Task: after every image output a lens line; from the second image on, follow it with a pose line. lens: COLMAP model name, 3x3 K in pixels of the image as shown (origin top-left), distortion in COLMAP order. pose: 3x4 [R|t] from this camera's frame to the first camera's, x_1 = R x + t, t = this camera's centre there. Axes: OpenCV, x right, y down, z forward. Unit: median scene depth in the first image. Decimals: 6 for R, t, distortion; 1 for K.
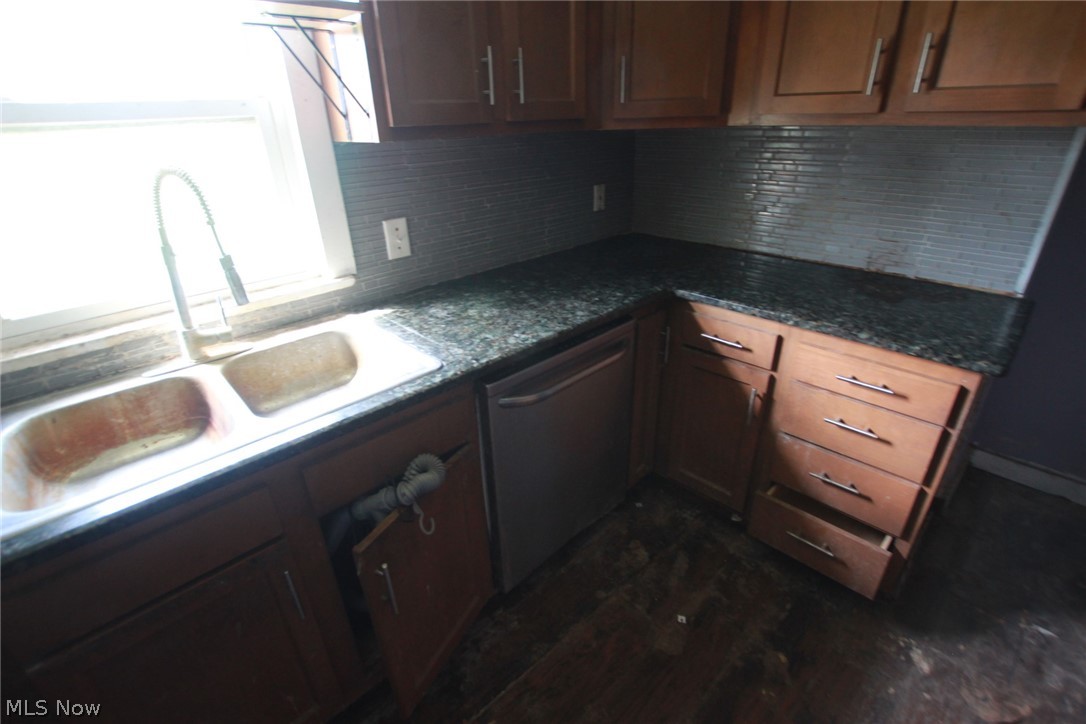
lens RADIAL K [[538.7, 0, 543.7], [0, 538.7, 366.6], [0, 0, 1]] dist [-0.020010, 0.000338]
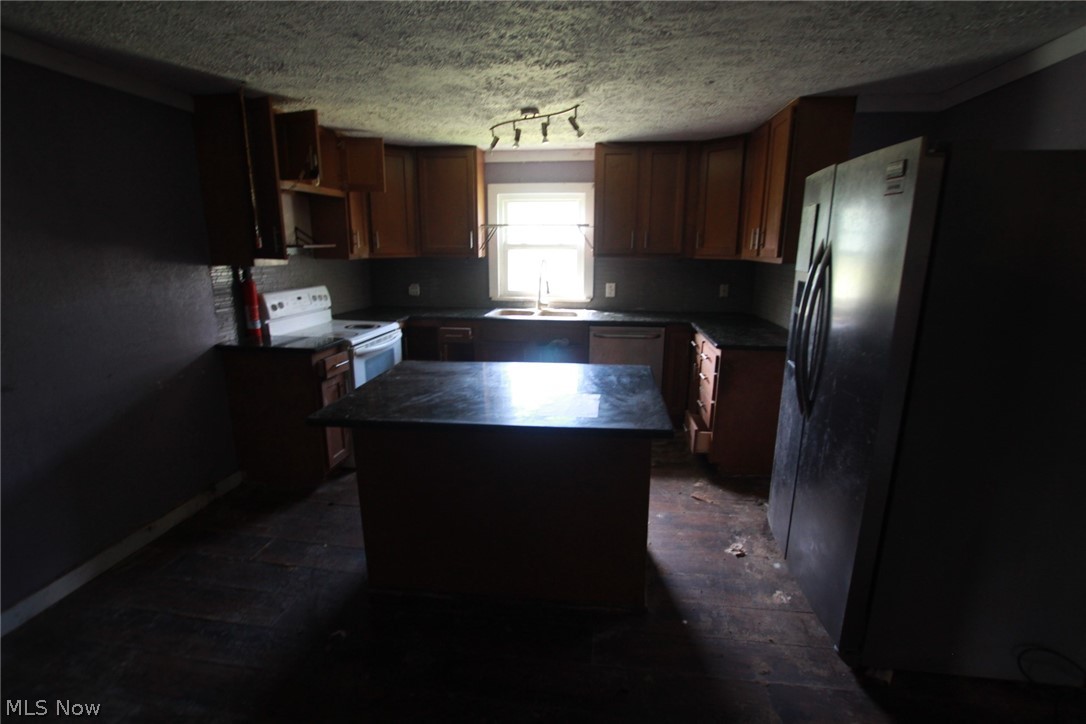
lens RADIAL K [[538.7, 0, 543.7], [0, 538.7, 366.6], [0, 0, 1]] dist [-0.020010, 0.000338]
pose [[0.608234, 0.196149, -0.769141, 1.816944], [-0.356067, 0.933446, -0.043526, 0.397735], [0.709414, 0.300339, 0.637596, -0.969139]]
